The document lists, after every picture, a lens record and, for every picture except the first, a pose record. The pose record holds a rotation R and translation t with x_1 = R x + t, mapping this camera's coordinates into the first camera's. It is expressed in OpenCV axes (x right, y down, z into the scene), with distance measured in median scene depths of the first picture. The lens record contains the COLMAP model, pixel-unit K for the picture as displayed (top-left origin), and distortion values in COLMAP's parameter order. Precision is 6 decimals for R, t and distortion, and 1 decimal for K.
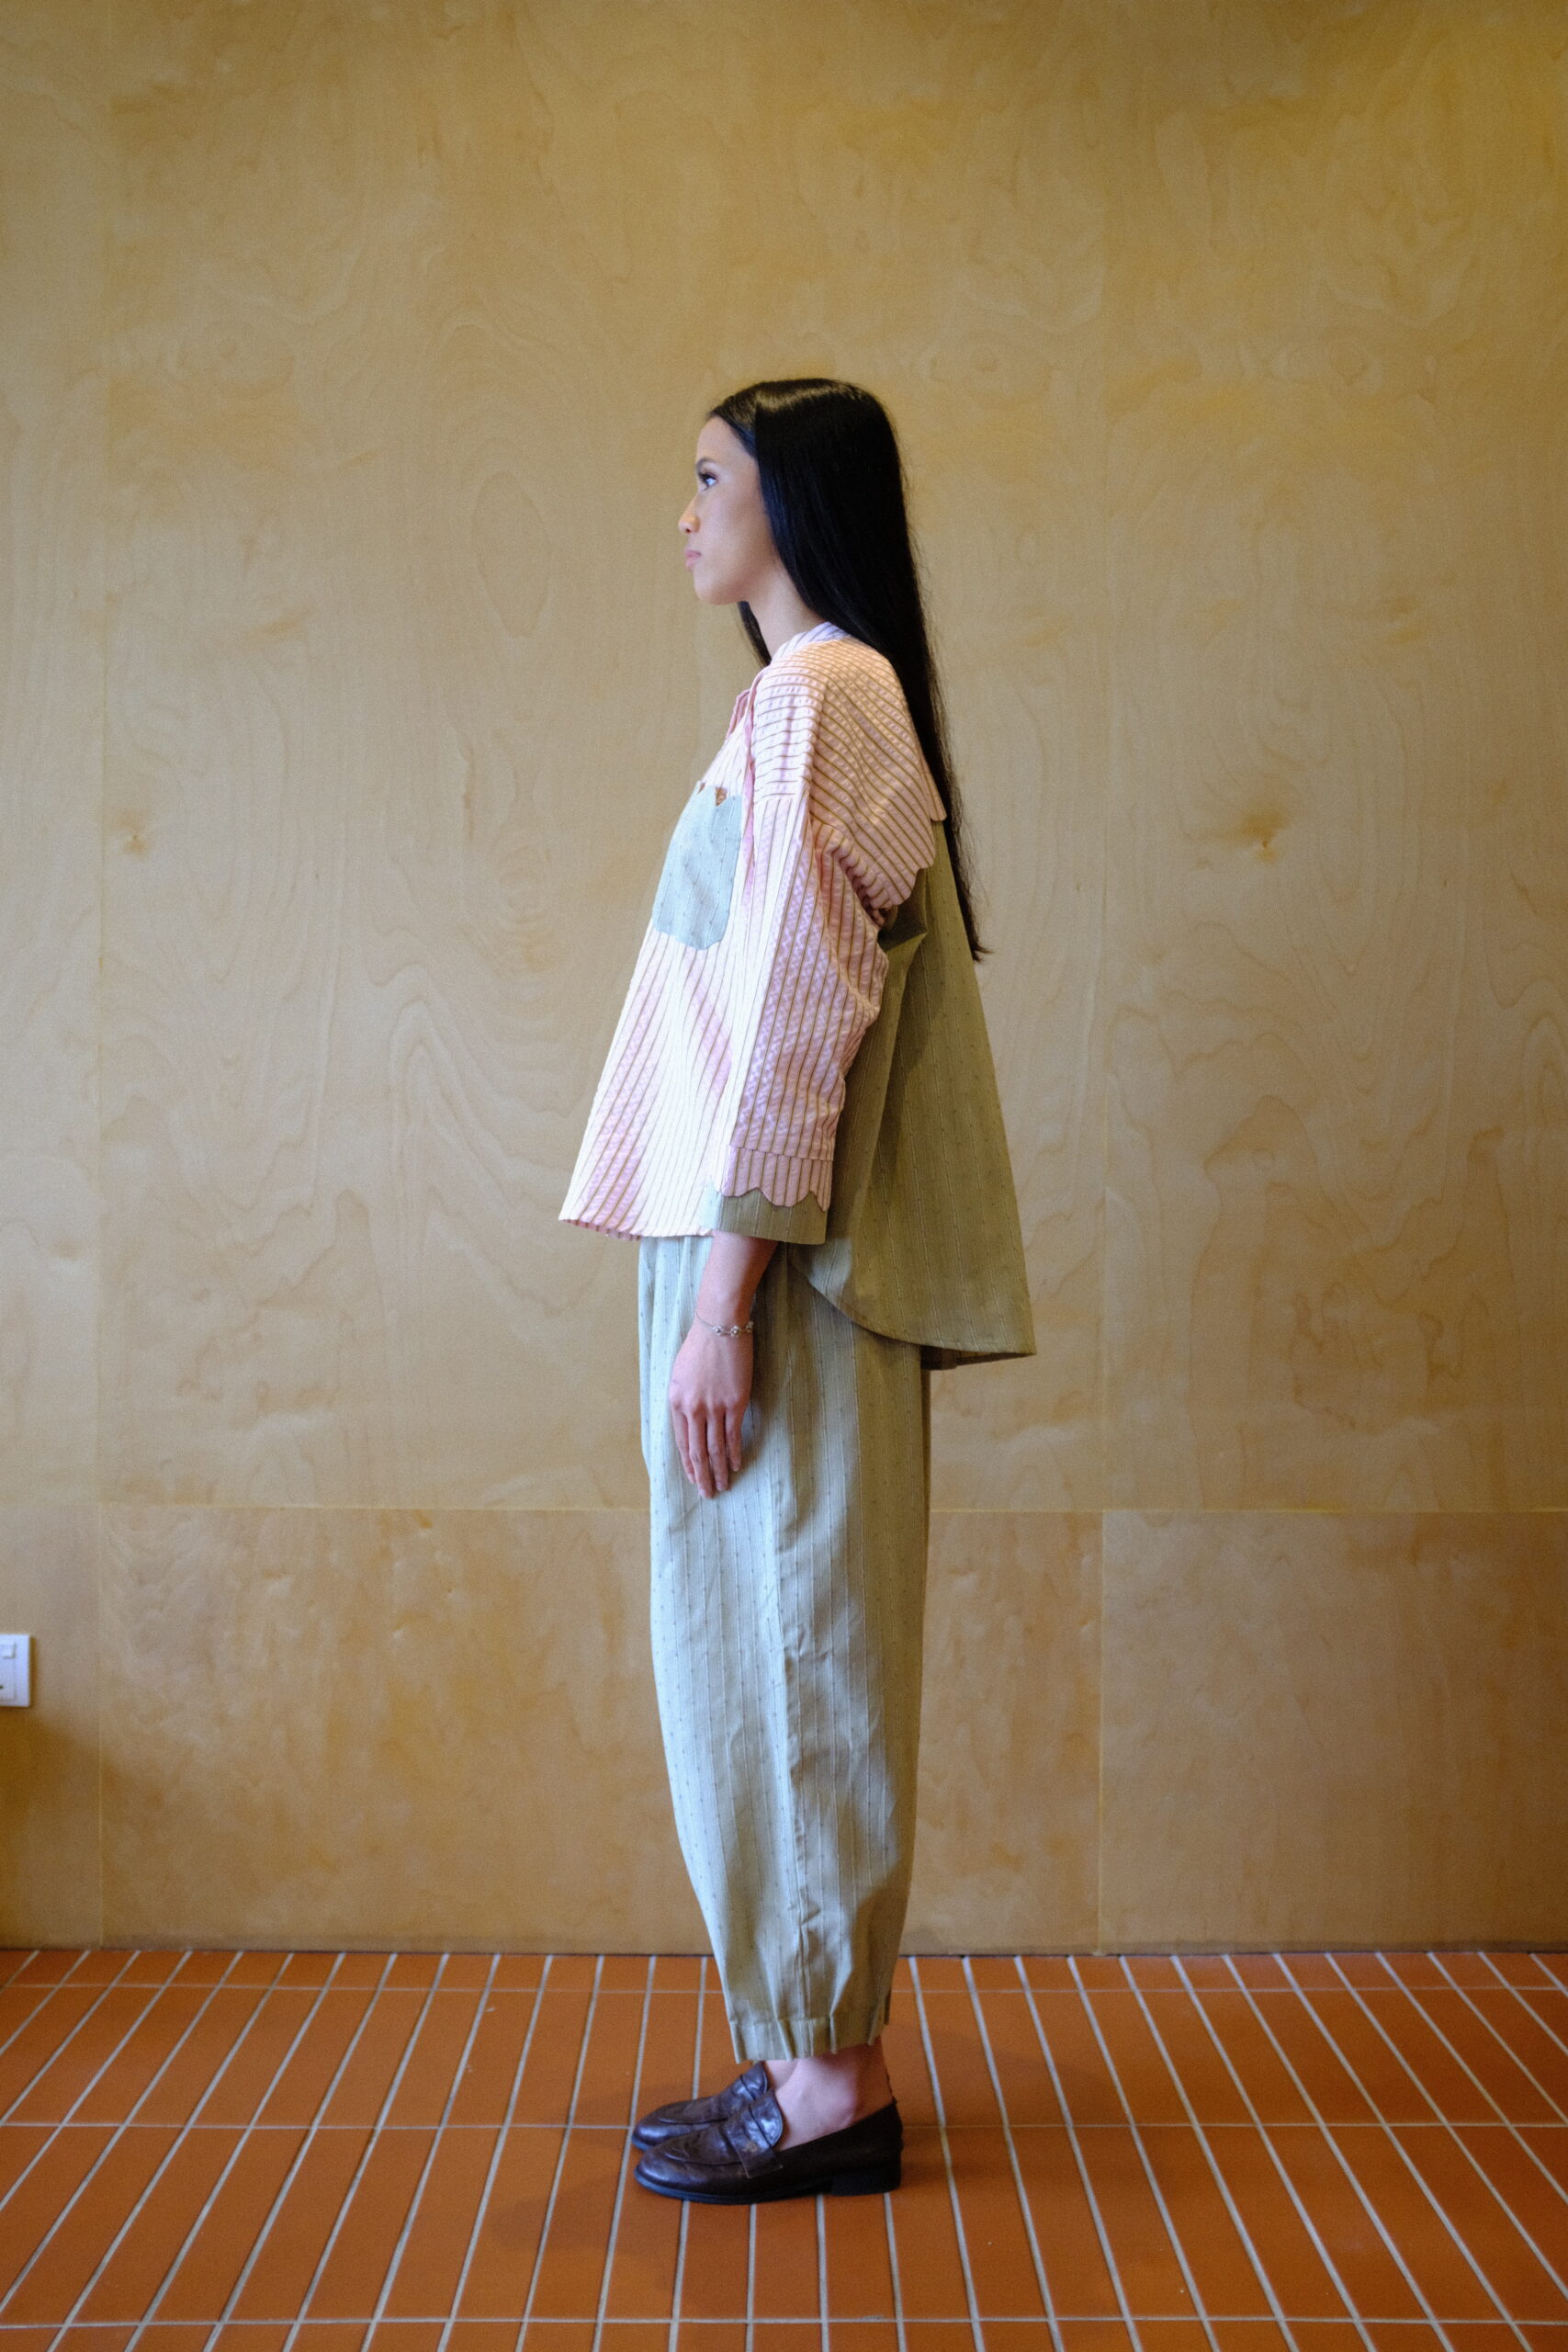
lens RADIAL K [[2401.5, 0, 784.0], [0, 2401.5, 1176.0], [0, 0, 1]] dist [-0.107832, 0.193668]
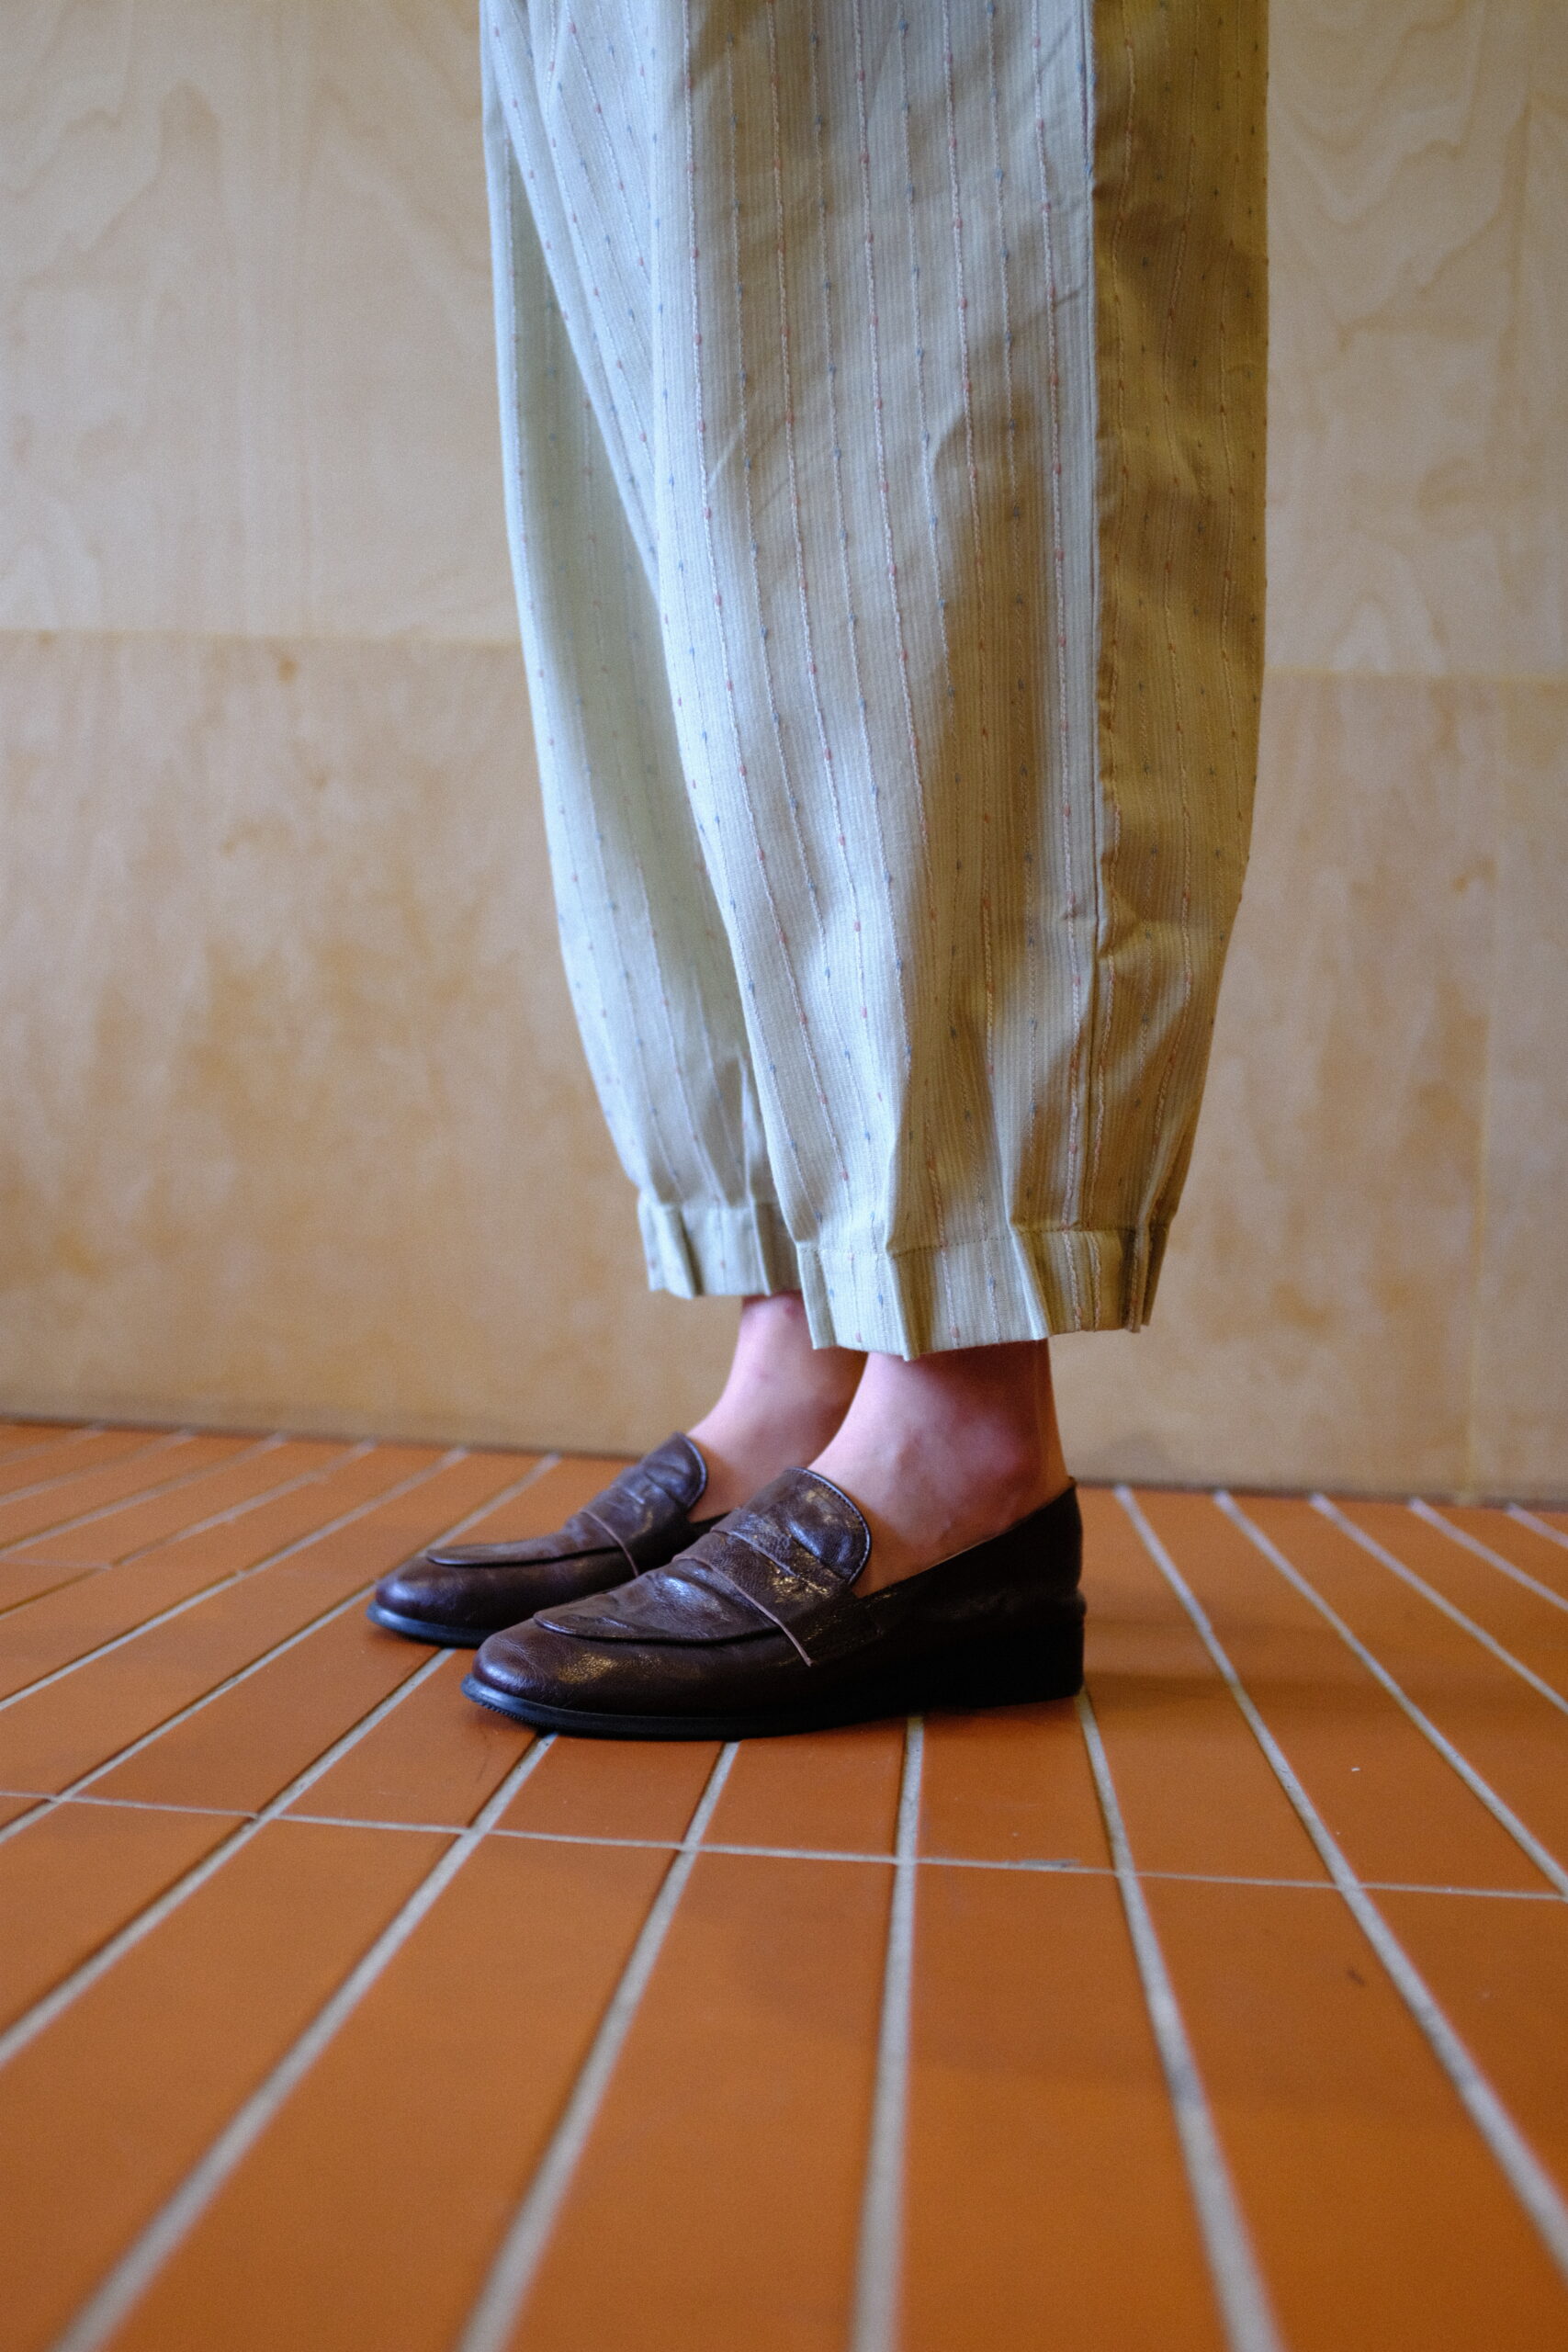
lens RADIAL K [[2401.5, 0, 784.0], [0, 2401.5, 1176.0], [0, 0, 1]] dist [-0.107832, 0.193668]
pose [[0.996328, 0.042615, -0.074266, 0.014464], [-0.043280, 0.999036, -0.007369, 0.265931], [0.073880, 0.010556, 0.997211, 0.448341]]
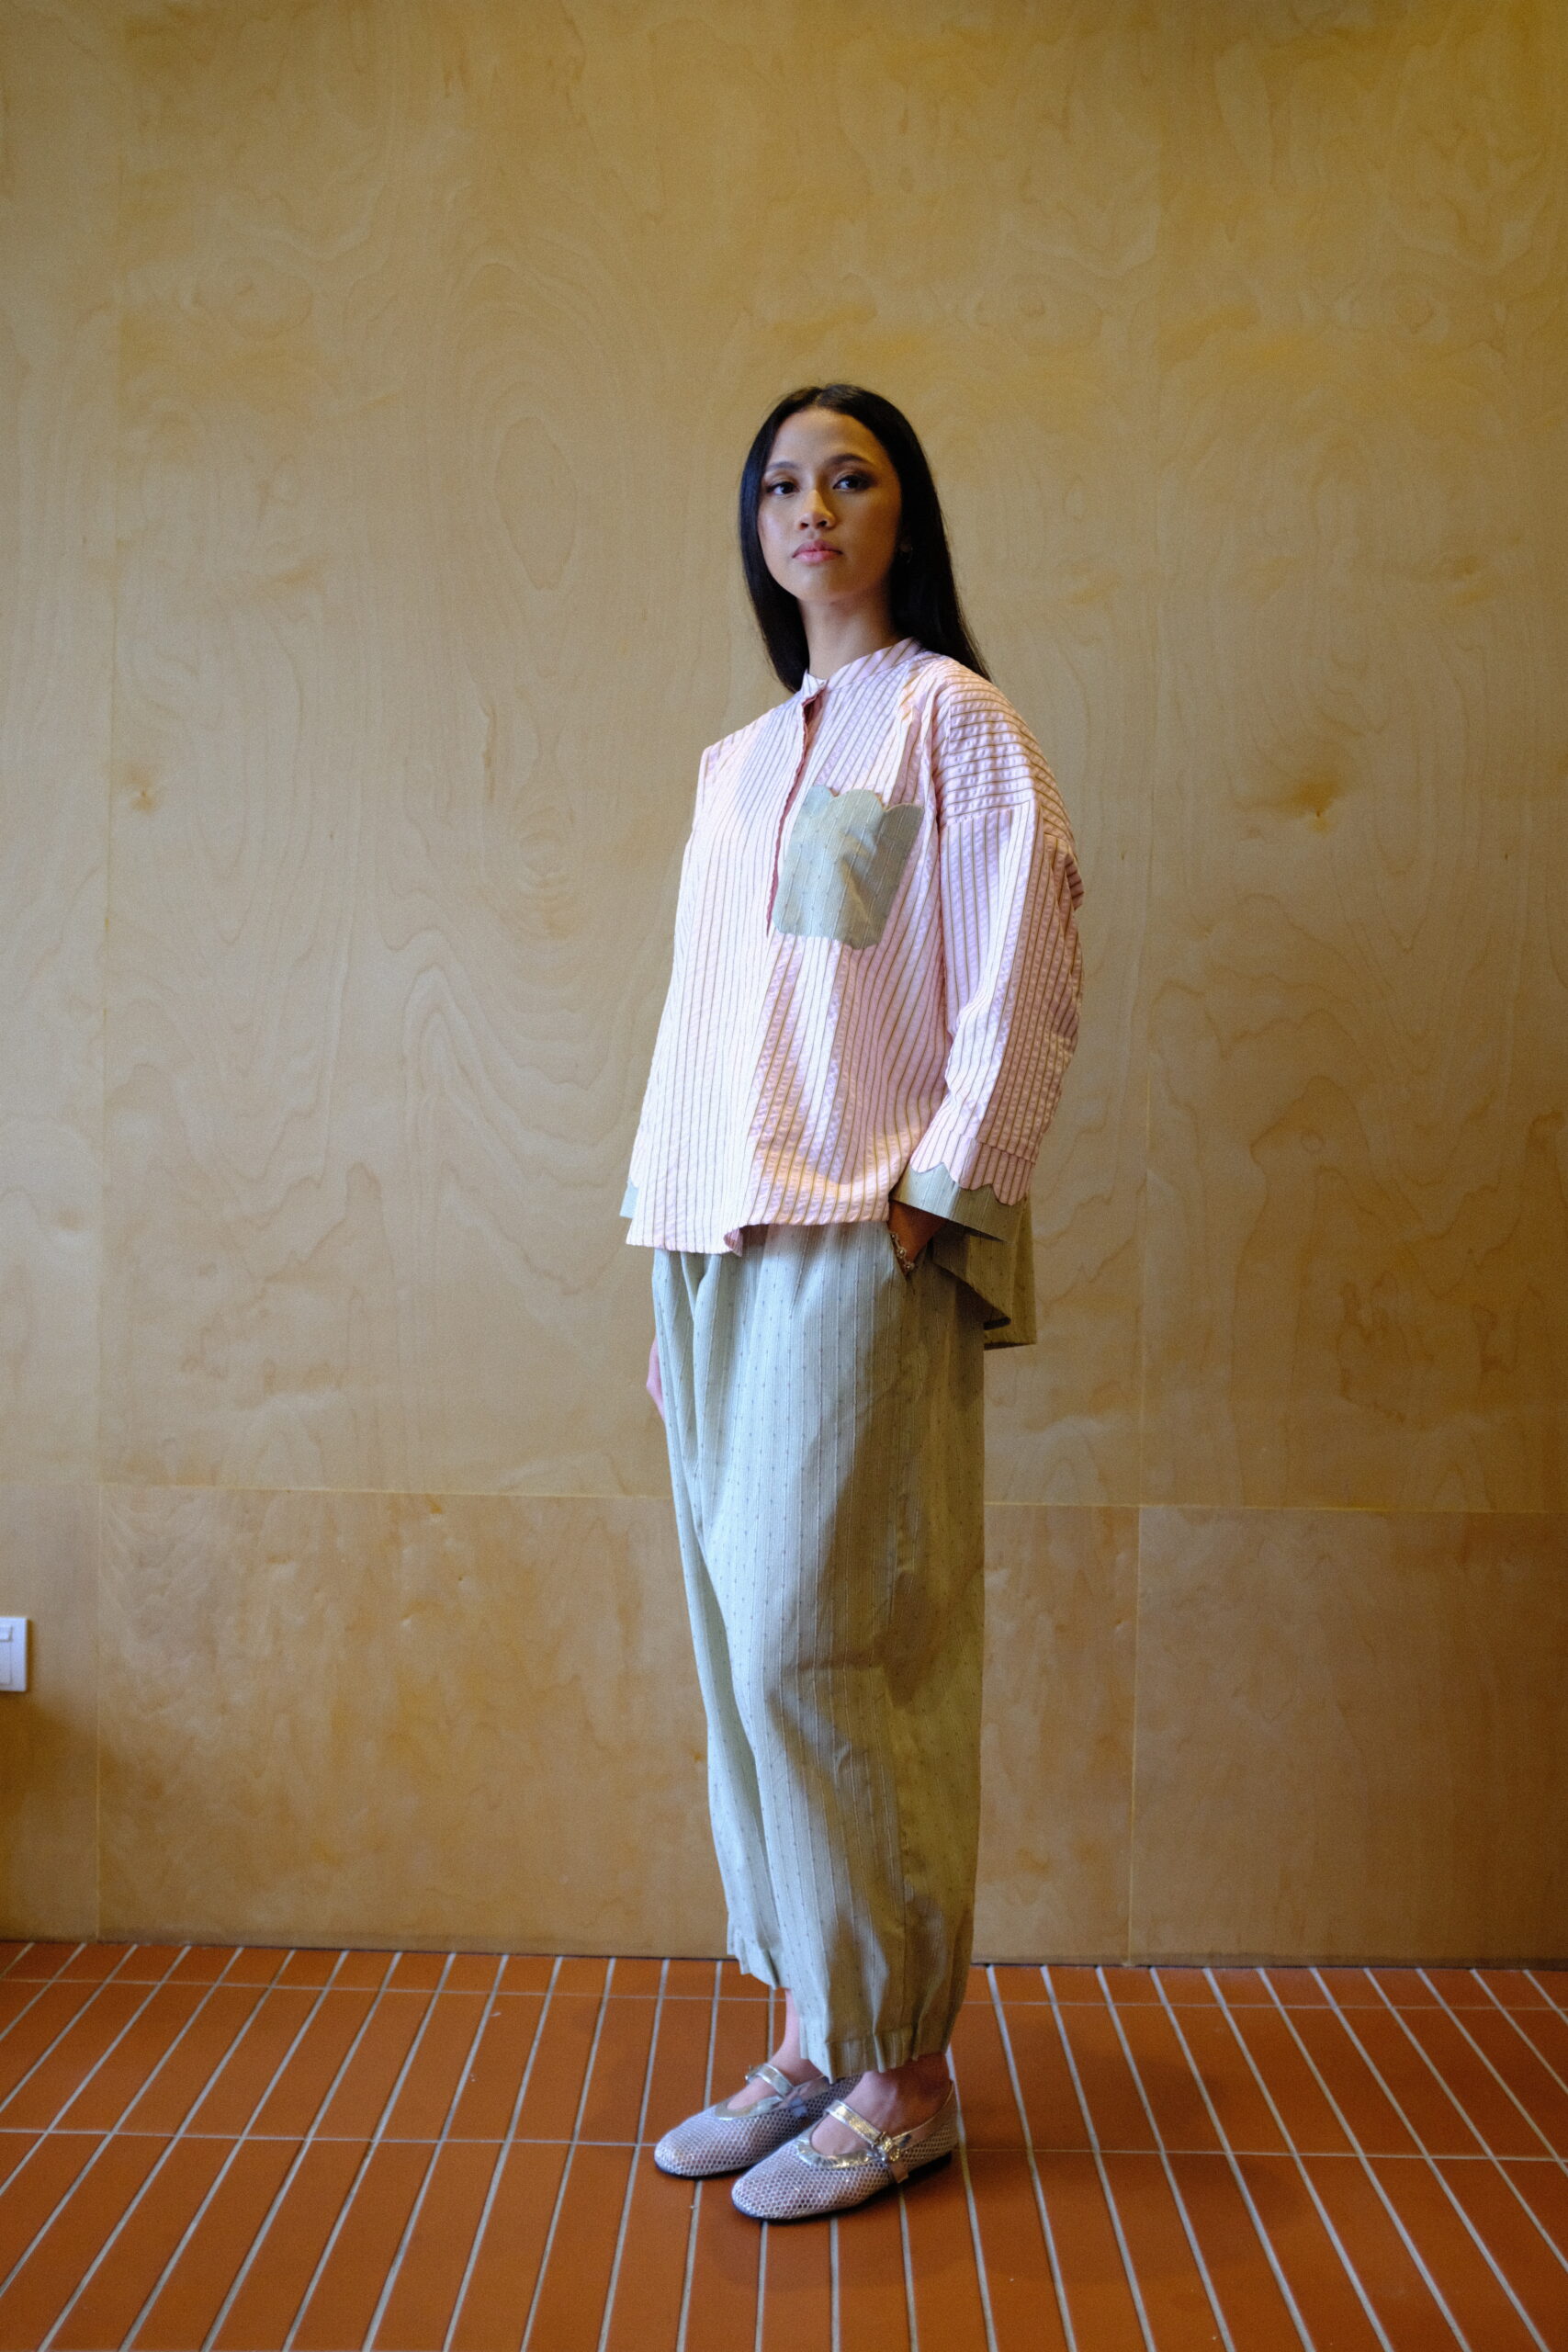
lens RADIAL K [[2401.5, 0, 784.0], [0, 2401.5, 1176.0], [0, 0, 1]] dist [-0.107832, 0.193668]
pose [[0.999821, 0.012845, -0.013902, 0.002107], [-0.012696, 0.999861, 0.010775, -0.001177], [0.014039, -0.010597, 0.999845, 0.038384]]
